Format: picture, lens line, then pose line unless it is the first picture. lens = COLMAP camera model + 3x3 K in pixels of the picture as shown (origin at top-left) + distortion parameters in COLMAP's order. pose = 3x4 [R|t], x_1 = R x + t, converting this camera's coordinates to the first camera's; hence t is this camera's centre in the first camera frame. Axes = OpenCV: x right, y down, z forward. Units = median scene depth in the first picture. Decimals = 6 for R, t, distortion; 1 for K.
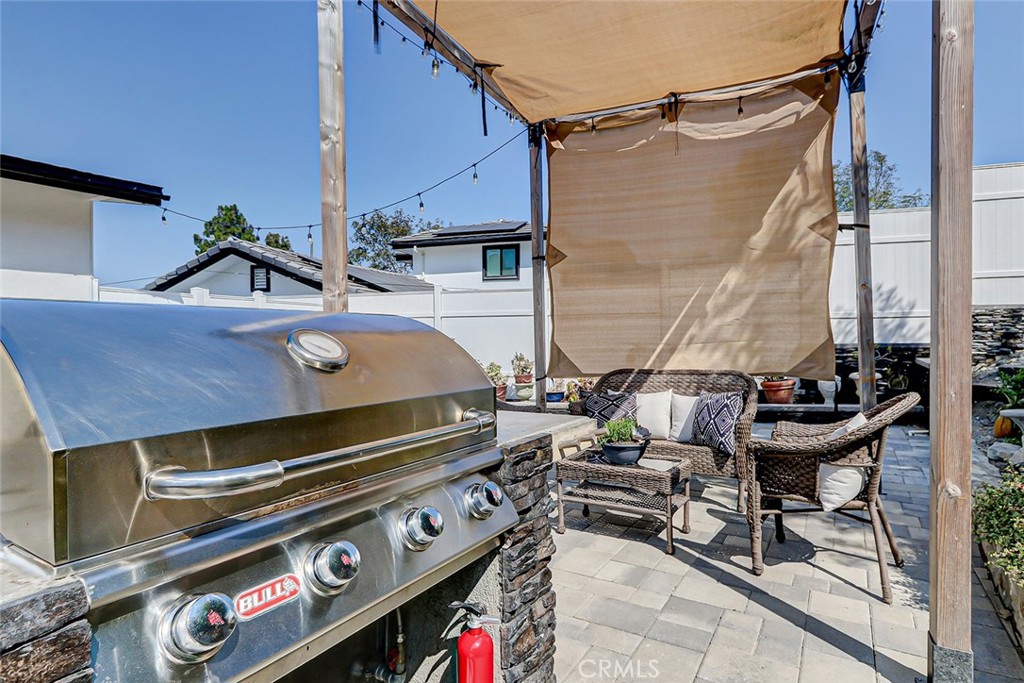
lens RADIAL K [[551.8, 0, 528.6], [0, 551.8, 326.8], [0, 0, 1]] dist [0.002105, 0.000841]
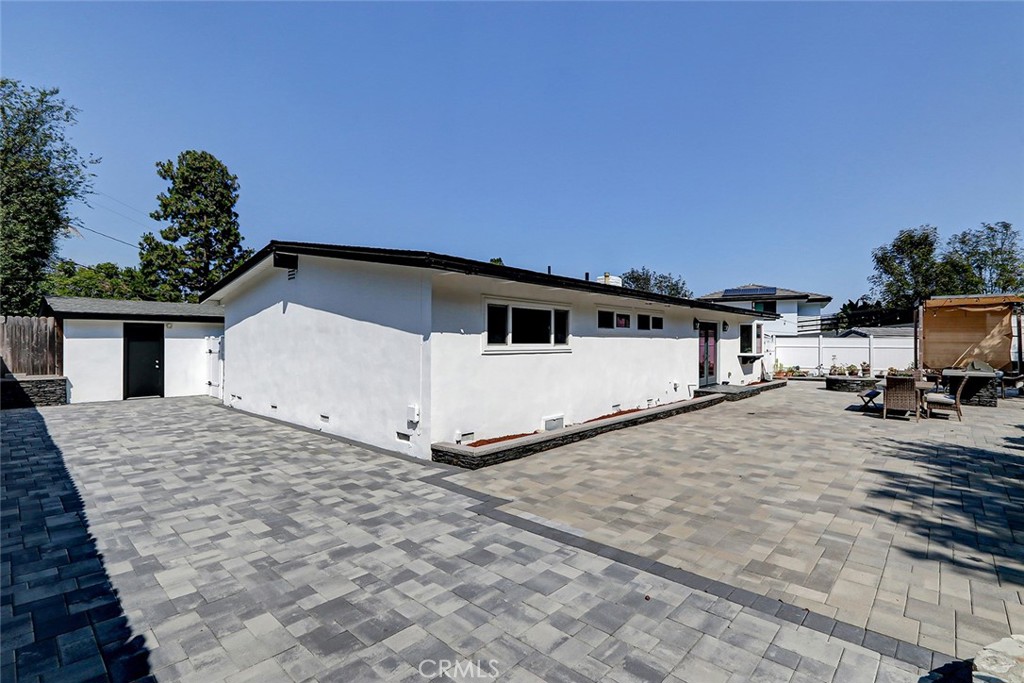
lens RADIAL K [[474.3, 0, 512.0], [0, 474.3, 341.5], [0, 0, 1]] dist [0.001726, 0.000376]
pose [[0.976146, 0.010628, -0.216854, -1.540494], [-0.006236, 0.999761, 0.020930, -0.116021], [0.217025, -0.019079, 0.975980, -2.181330]]
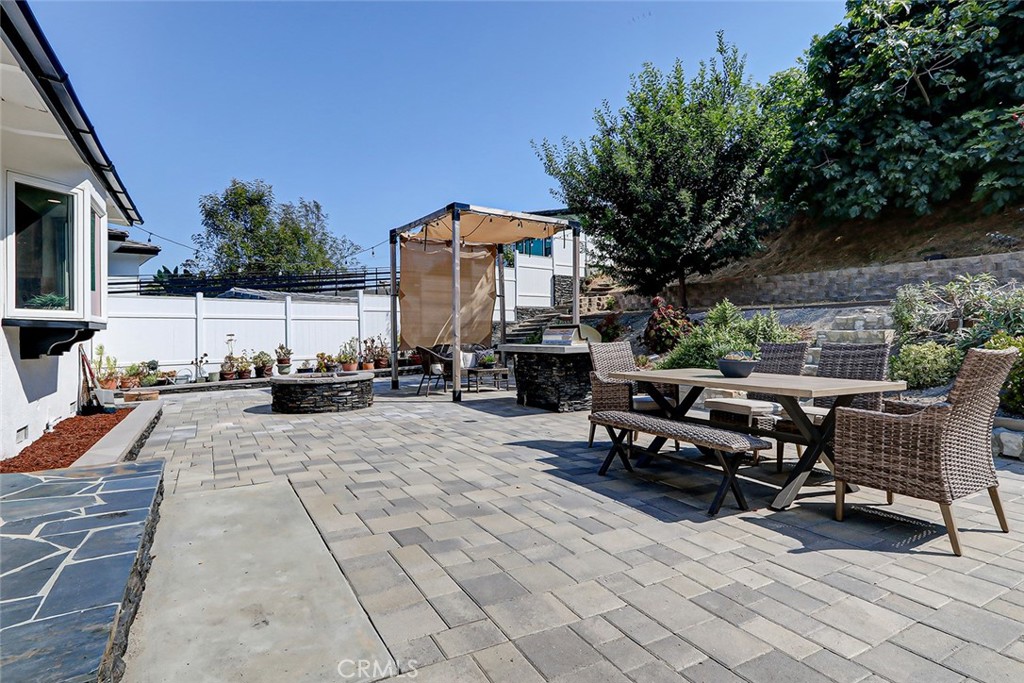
lens RADIAL K [[527.2, 0, 507.7], [0, 527.2, 325.1], [0, 0, 1]] dist [0.011948, -0.000229]
pose [[0.503693, 0.016134, 0.863732, -1.161504], [-0.008483, 0.999870, -0.013730, 0.011935], [-0.863841, -0.000411, 0.503764, -0.317341]]
